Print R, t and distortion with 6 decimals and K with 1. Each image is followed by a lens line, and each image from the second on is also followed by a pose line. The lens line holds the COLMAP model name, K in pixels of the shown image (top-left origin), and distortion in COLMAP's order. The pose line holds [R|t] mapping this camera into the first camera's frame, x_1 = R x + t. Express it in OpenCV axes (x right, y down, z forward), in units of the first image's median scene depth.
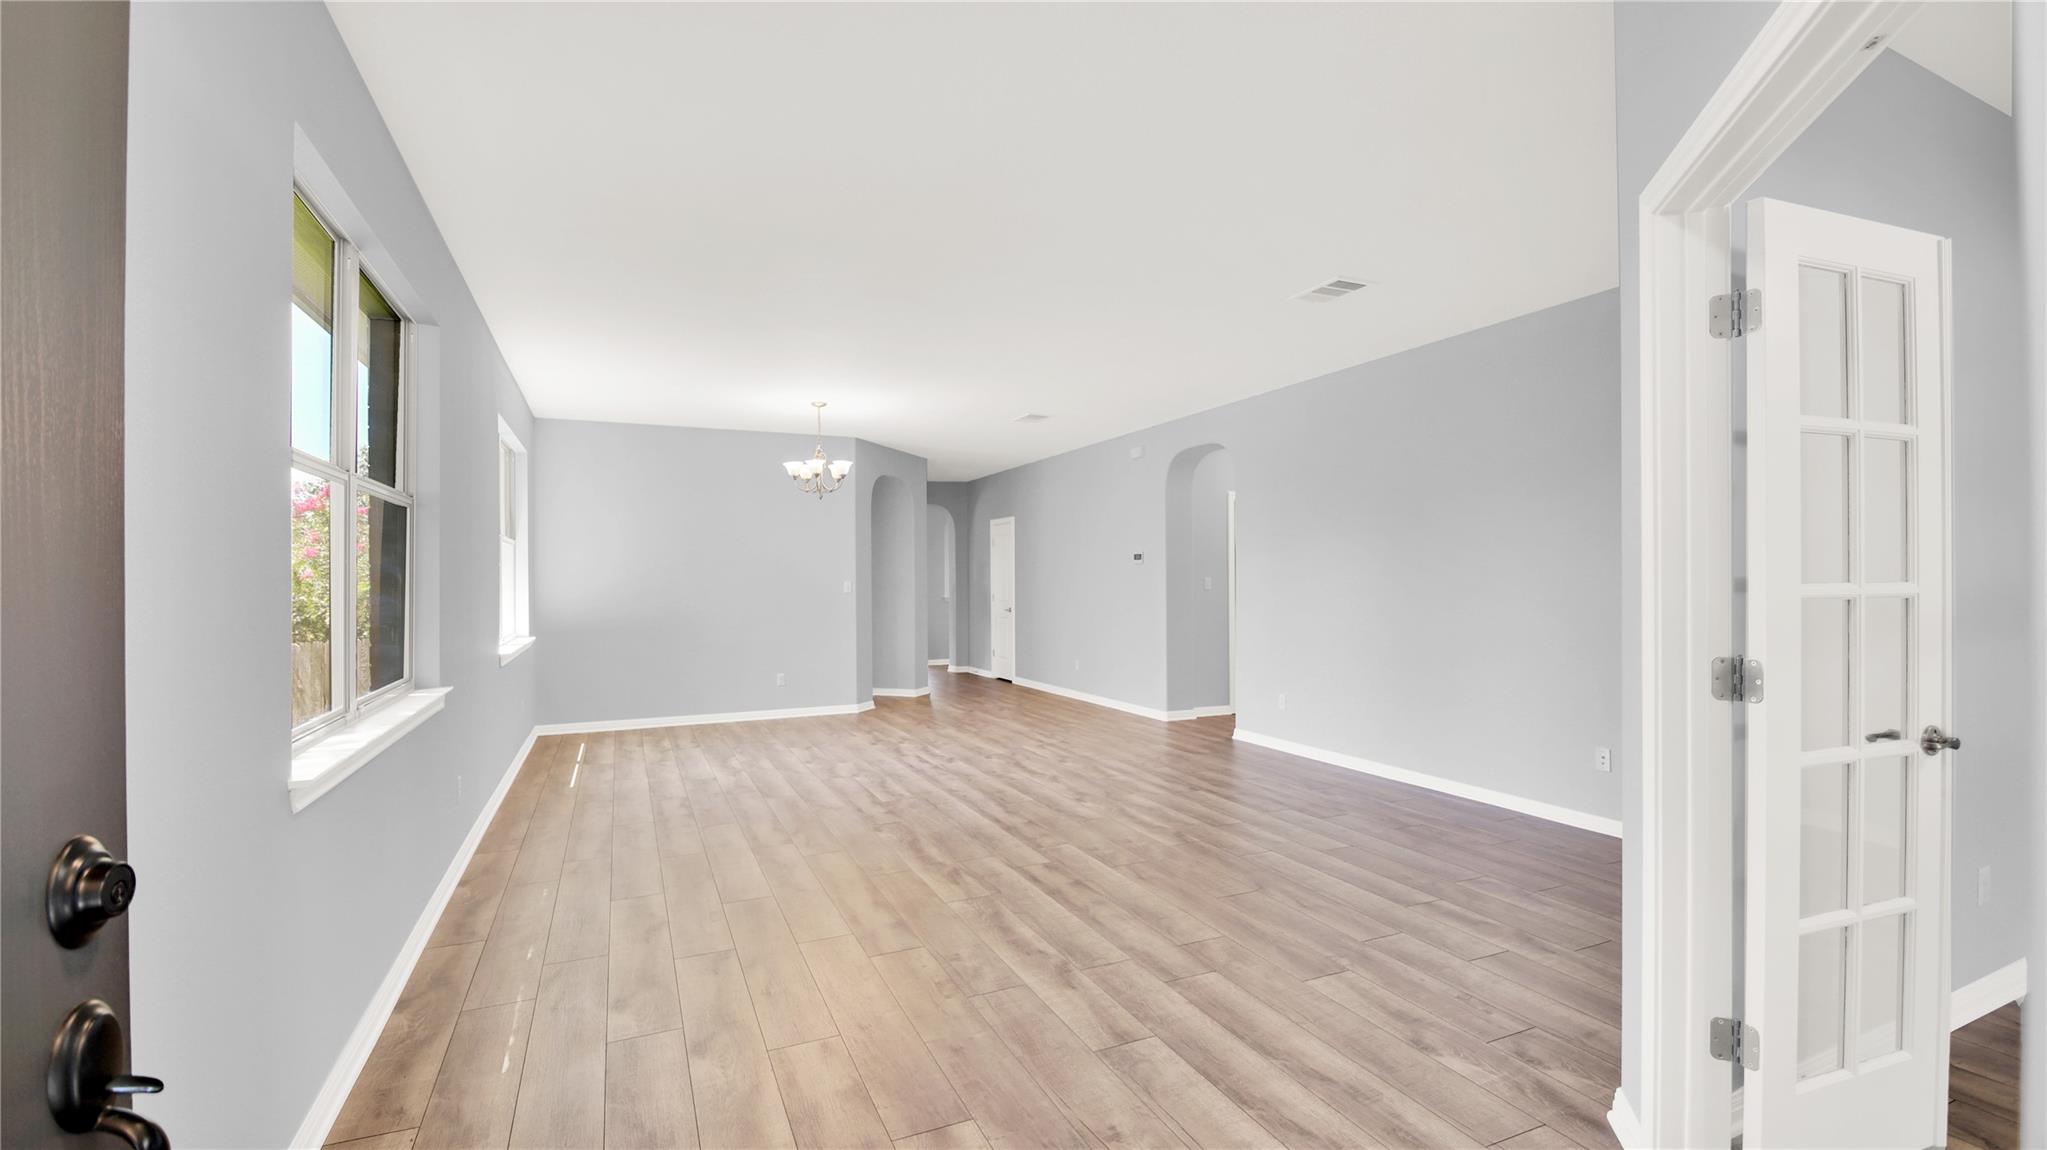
lens RADIAL K [[875.7, 0, 1022.6], [0, 875.7, 572.5], [0, 0, 1]] dist [0.003789, -0.012523]
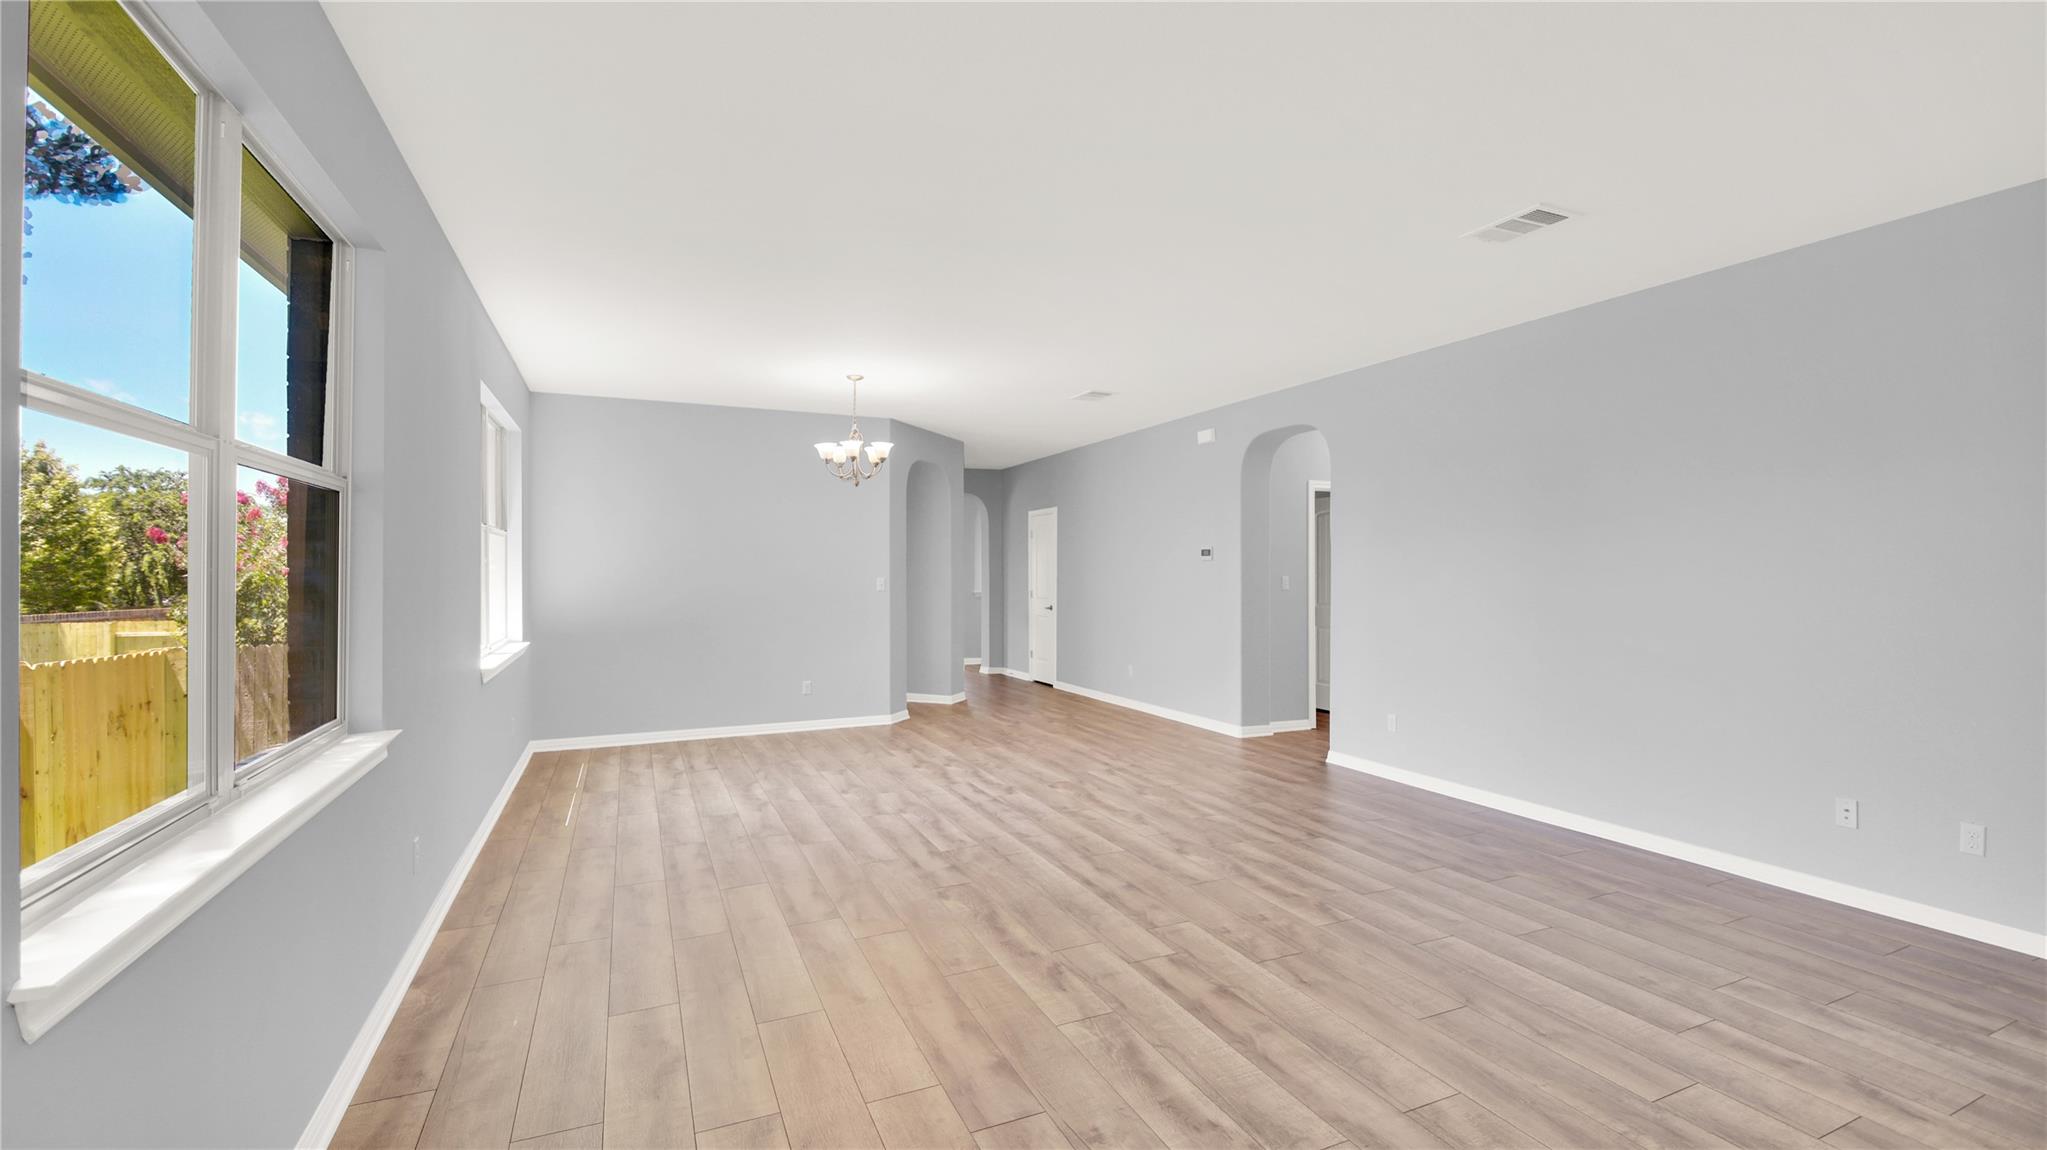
lens RADIAL K [[875.7, 0, 1028.9], [0, 875.7, 562.2], [0, 0, 1]] dist [0.003789, -0.012523]
pose [[0.999982, 0.004537, -0.004050, -0.083213], [-0.004537, 0.999990, 0.000011, -0.012862], [0.004050, 0.000008, 0.999992, 0.192915]]
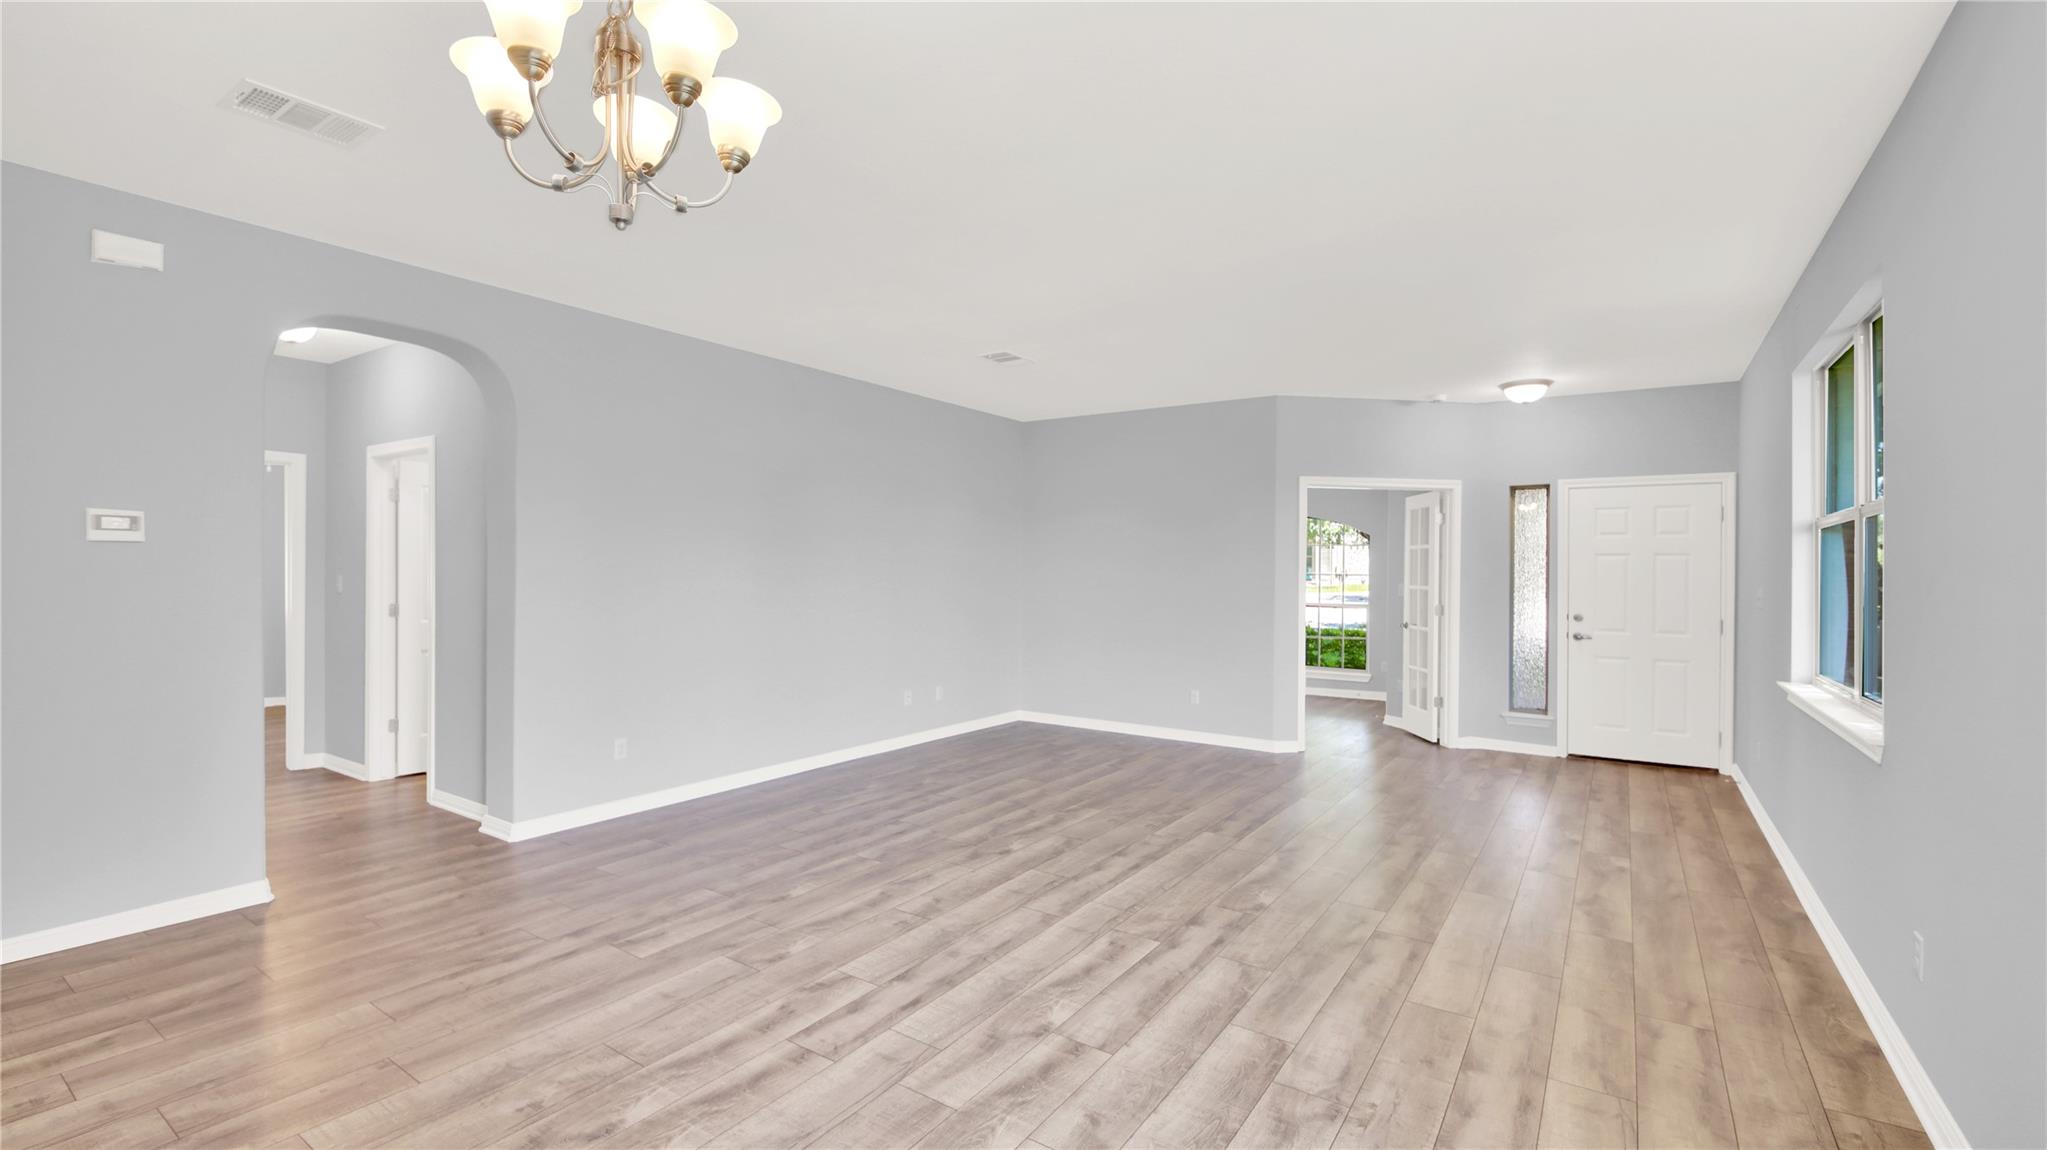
lens RADIAL K [[875.7, 0, 1011.0], [0, 875.7, 571.0], [0, 0, 1]] dist [0.003789, -0.012523]
pose [[-0.508472, -0.003003, 0.861073, -0.713020], [-0.012114, 0.999920, -0.003666, -0.001861], [-0.860993, -0.012295, -0.508468, 1.563955]]
